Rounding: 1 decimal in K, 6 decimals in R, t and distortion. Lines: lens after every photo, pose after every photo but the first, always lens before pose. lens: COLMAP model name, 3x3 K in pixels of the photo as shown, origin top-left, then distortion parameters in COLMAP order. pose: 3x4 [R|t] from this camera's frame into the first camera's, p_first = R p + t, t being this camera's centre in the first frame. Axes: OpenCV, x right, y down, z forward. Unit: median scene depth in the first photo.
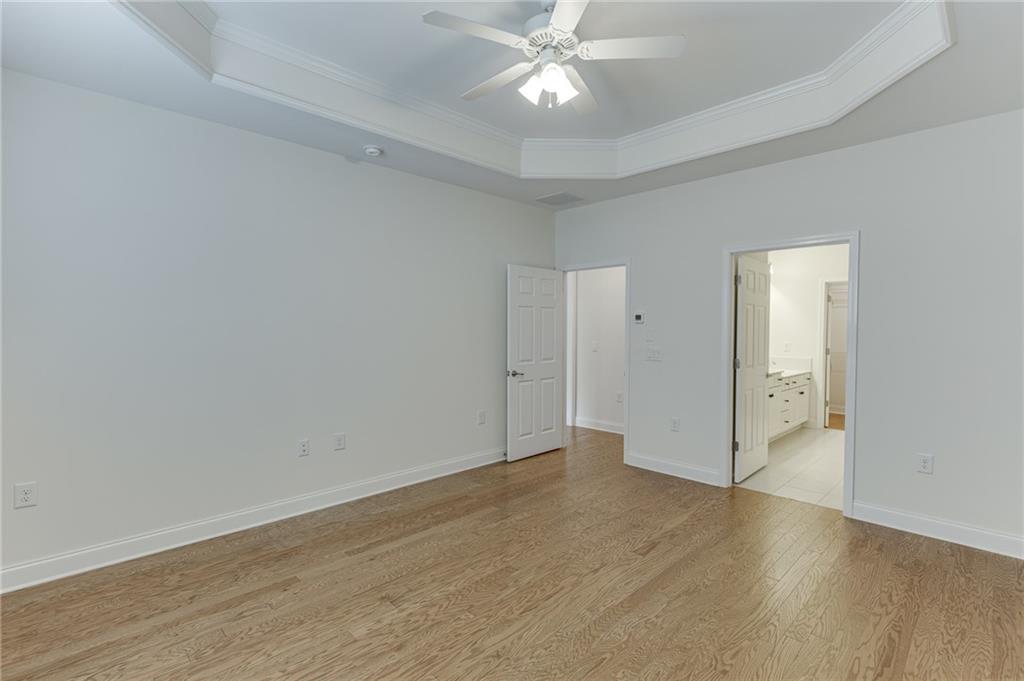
lens RADIAL K [[478.7, 0, 520.6], [0, 478.7, 340.2], [0, 0, 1]] dist [0.000901, 0.000090]
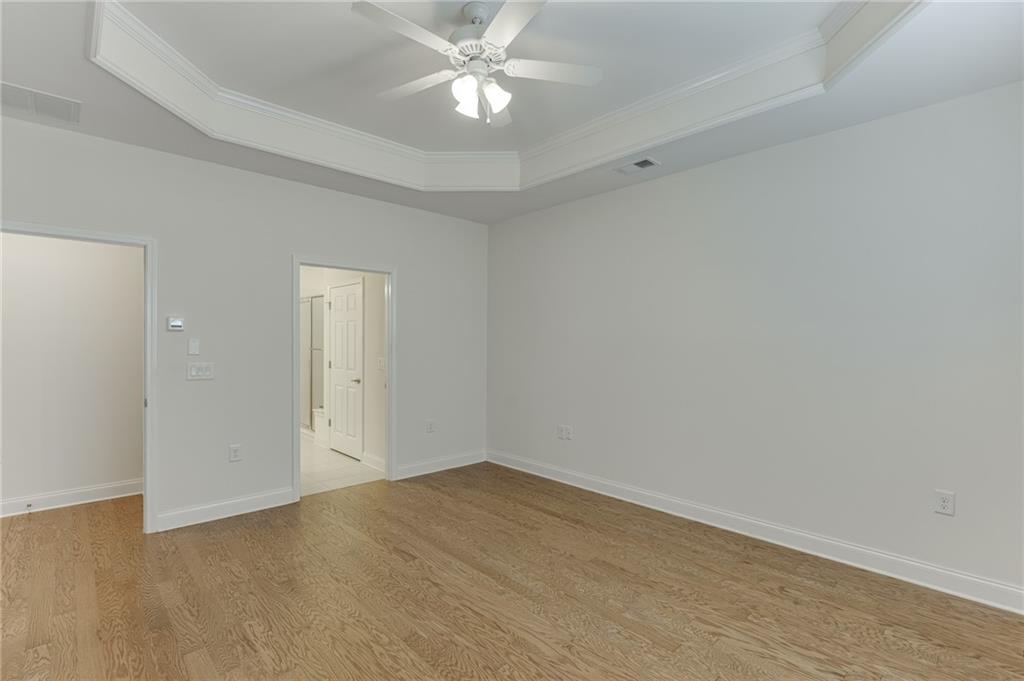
lens RADIAL K [[478.7, 0, 520.6], [0, 478.7, 340.2], [0, 0, 1]] dist [0.000901, 0.000090]
pose [[0.022655, -0.001666, 0.999742, -0.821119], [0.022412, 0.999748, 0.001158, -0.018785], [-0.999492, 0.022380, 0.022686, 0.787758]]
